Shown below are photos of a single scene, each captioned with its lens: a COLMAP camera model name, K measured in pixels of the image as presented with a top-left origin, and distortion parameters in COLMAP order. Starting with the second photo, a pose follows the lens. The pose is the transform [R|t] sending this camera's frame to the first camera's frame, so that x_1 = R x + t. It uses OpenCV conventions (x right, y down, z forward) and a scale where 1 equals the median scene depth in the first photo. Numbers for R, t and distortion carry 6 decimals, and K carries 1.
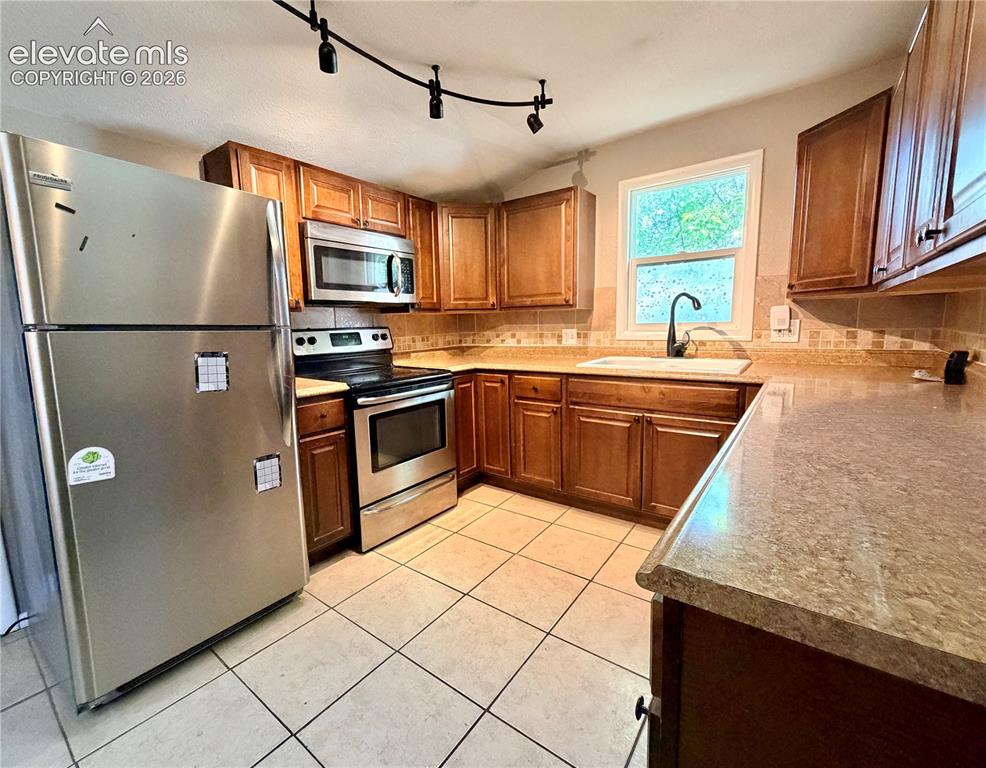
lens RADIAL K [[424.0, 0, 491.6], [0, 424.0, 380.0], [0, 0, 1]] dist [-0.000766, -0.000198]
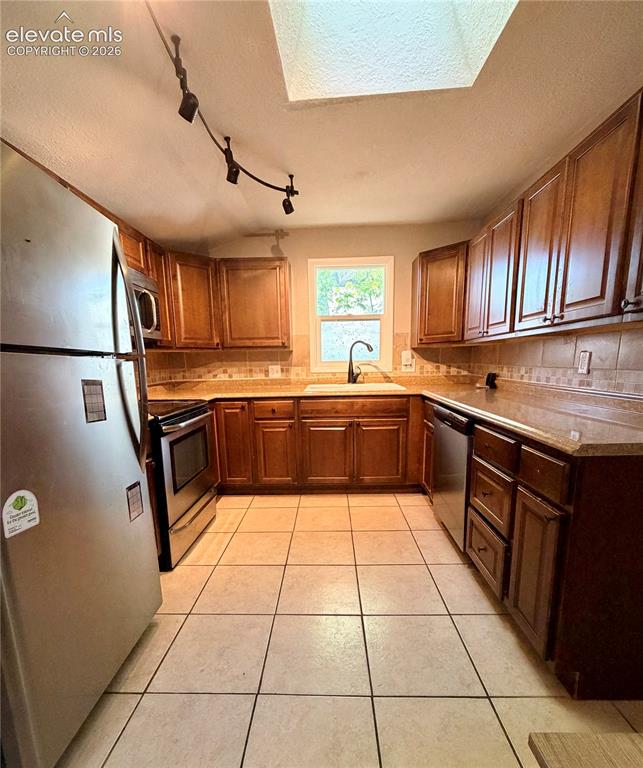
lens RADIAL K [[343.7, 0, 327.5], [0, 343.7, 424.6], [0, 0, 1]] dist [-0.010165, 0.000565]
pose [[0.810644, -0.096350, 0.577557, -0.369592], [0.078045, 0.995347, 0.056506, 0.017089], [-0.580315, -0.000731, 0.814392, 0.043809]]
